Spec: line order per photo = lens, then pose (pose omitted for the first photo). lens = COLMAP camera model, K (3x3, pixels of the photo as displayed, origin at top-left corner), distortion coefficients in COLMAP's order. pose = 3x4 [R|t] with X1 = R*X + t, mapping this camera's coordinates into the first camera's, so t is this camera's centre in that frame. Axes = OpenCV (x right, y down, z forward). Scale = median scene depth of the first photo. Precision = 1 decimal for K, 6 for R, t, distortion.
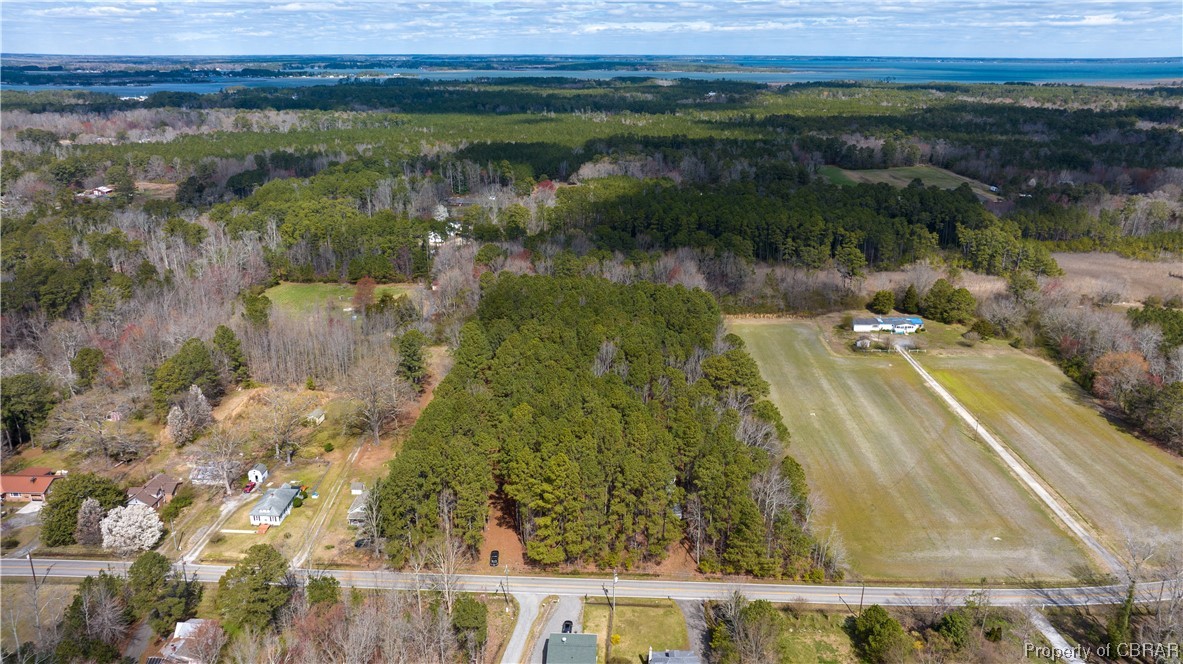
lens RADIAL K [[833.3, 0, 591.5], [0, 833.3, 332.0], [0, 0, 1]] dist [-0.042690, 0.046154]
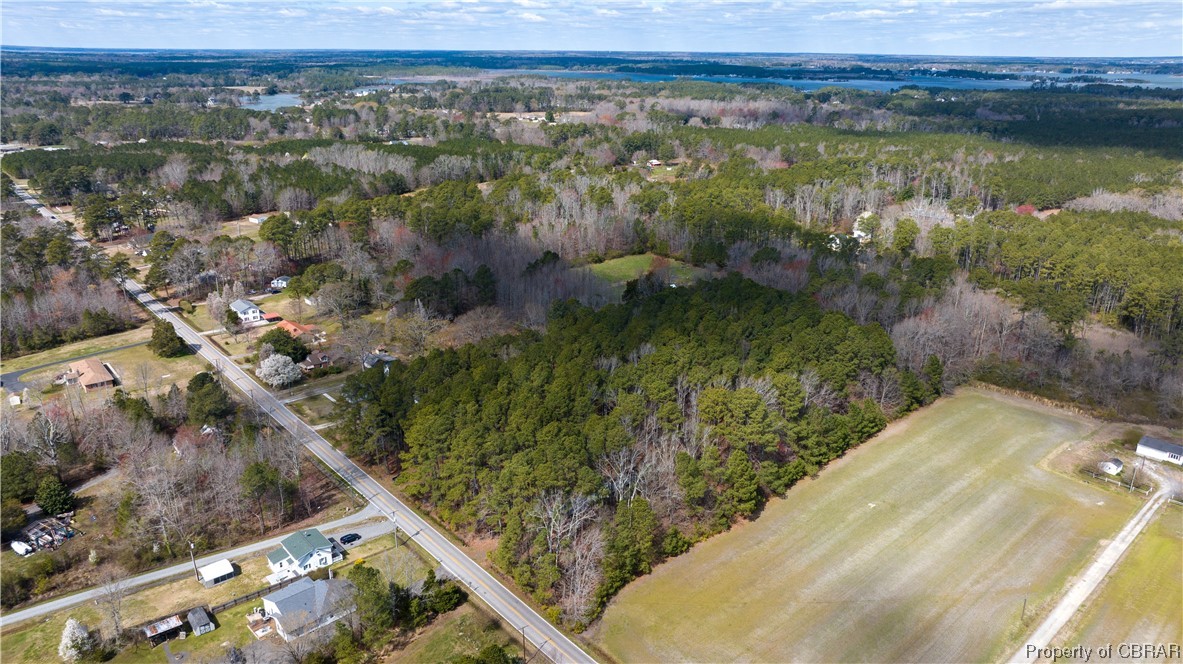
lens RADIAL K [[833.3, 0, 591.5], [0, 833.3, 332.0], [0, 0, 1]] dist [-0.042690, 0.046154]
pose [[0.686768, 0.237517, -0.686976, 0.539137], [-0.237560, 0.966549, 0.096690, -0.068509], [0.686961, 0.096794, 0.720219, 0.205964]]
